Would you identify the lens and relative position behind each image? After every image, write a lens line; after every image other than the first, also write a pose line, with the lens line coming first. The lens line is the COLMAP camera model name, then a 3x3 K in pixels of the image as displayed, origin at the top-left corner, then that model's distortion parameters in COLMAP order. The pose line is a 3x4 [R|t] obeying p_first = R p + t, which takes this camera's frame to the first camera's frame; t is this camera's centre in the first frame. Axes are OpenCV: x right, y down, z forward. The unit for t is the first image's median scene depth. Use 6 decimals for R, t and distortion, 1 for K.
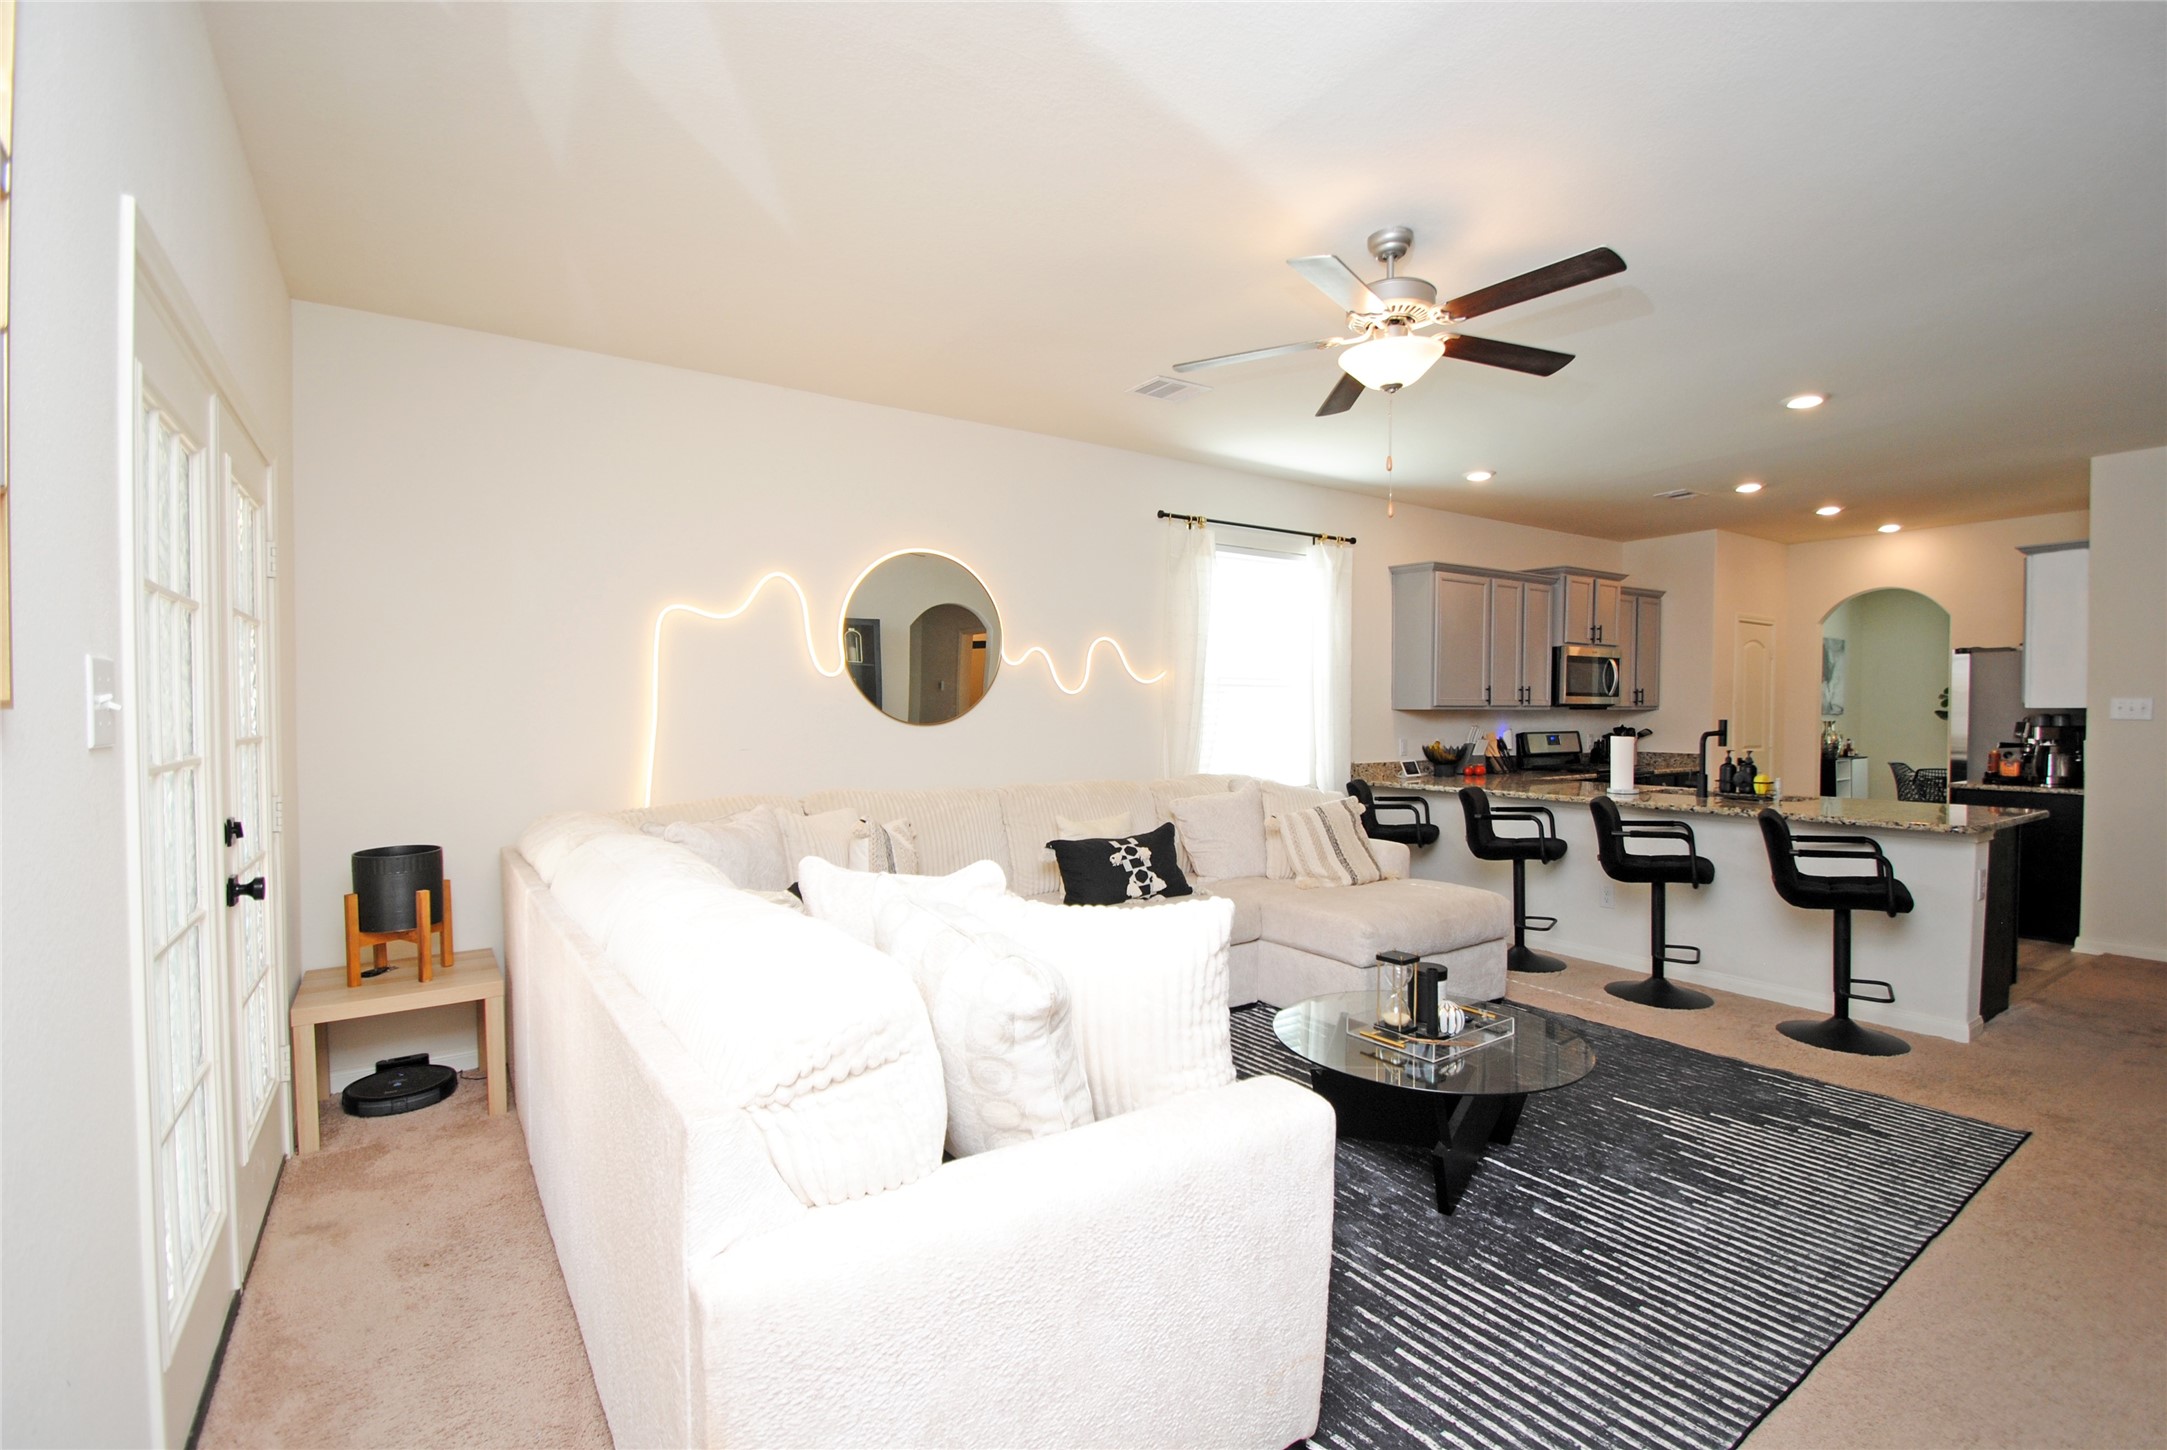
lens RADIAL K [[964.8, 0, 1083.5], [0, 964.8, 725.0], [0, 0, 1]] dist [-0.000899, -0.015751]
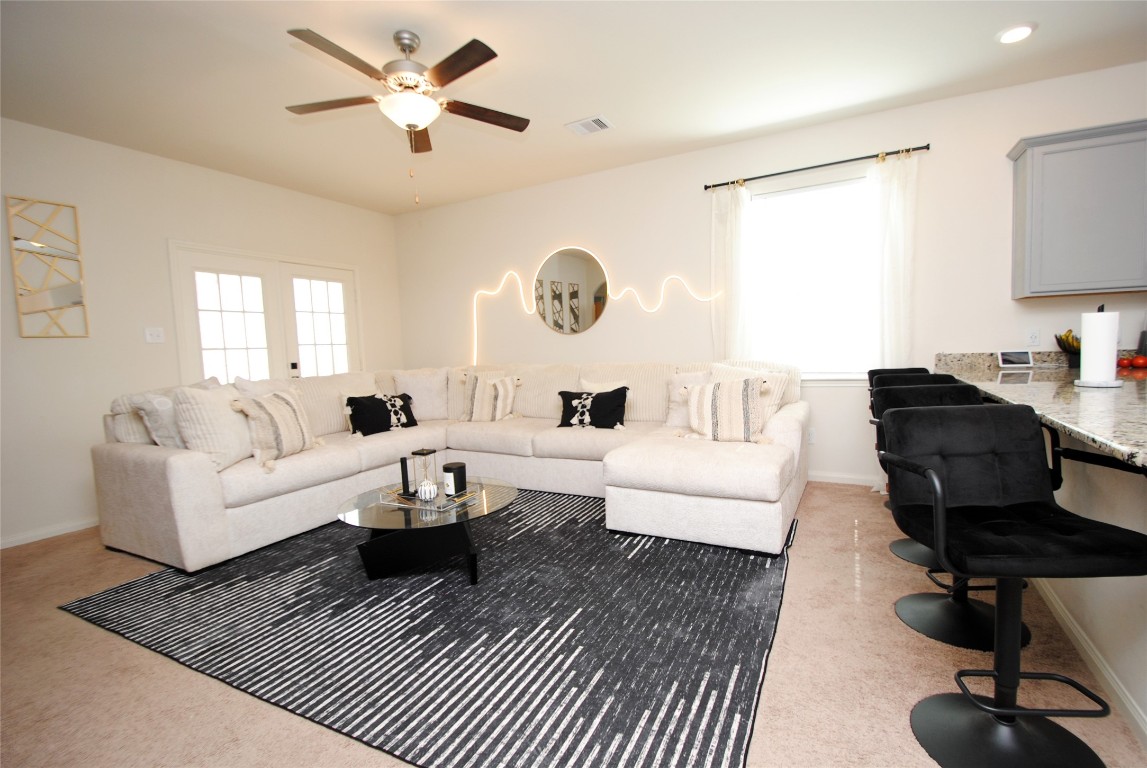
lens RADIAL K [[516.4, 0, 585.1], [0, 516.4, 384.3], [0, 0, 1]] dist [-0.000220, -0.008653]
pose [[0.488236, 0.045512, -0.871524, 1.204213], [0.023714, 0.997579, 0.065380, 0.054663], [0.872389, -0.052588, 0.485975, 0.736699]]
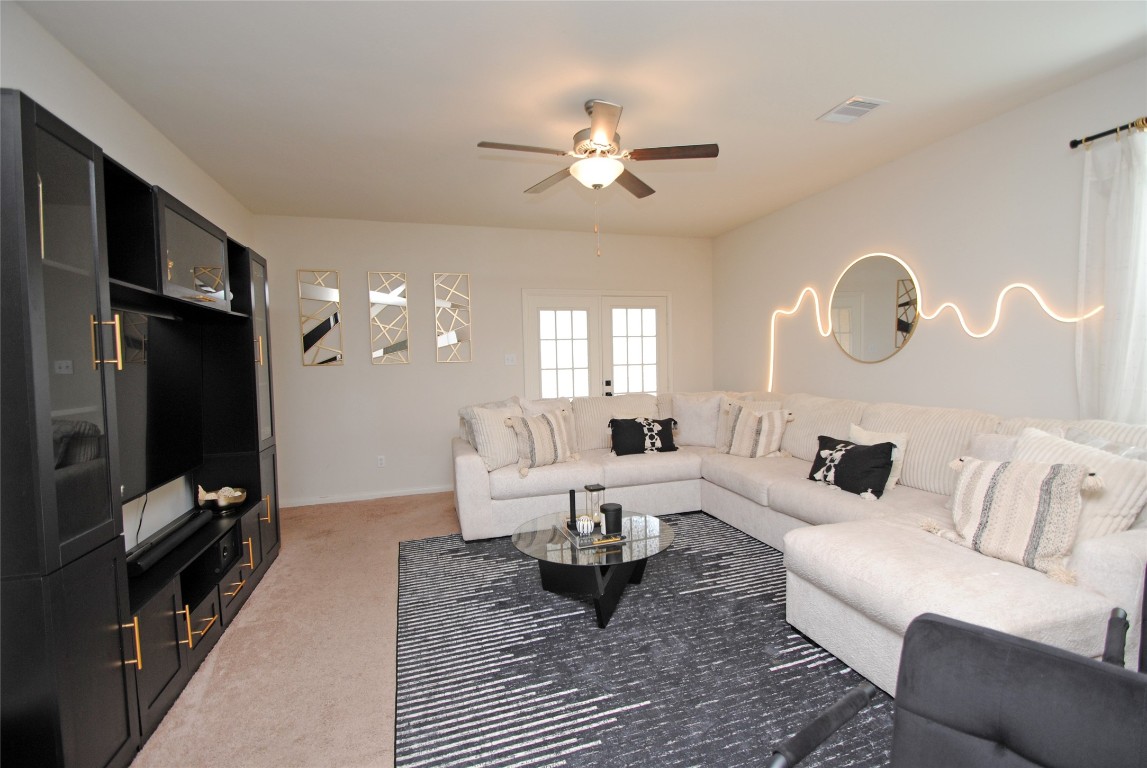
lens RADIAL K [[516.4, 0, 585.1], [0, 516.4, 384.3], [0, 0, 1]] dist [-0.000220, -0.008653]
pose [[-0.268807, 0.055607, -0.961588, 1.210942], [0.007502, 0.998423, 0.055640, -0.021206], [0.963165, 0.007742, -0.268800, 1.157724]]
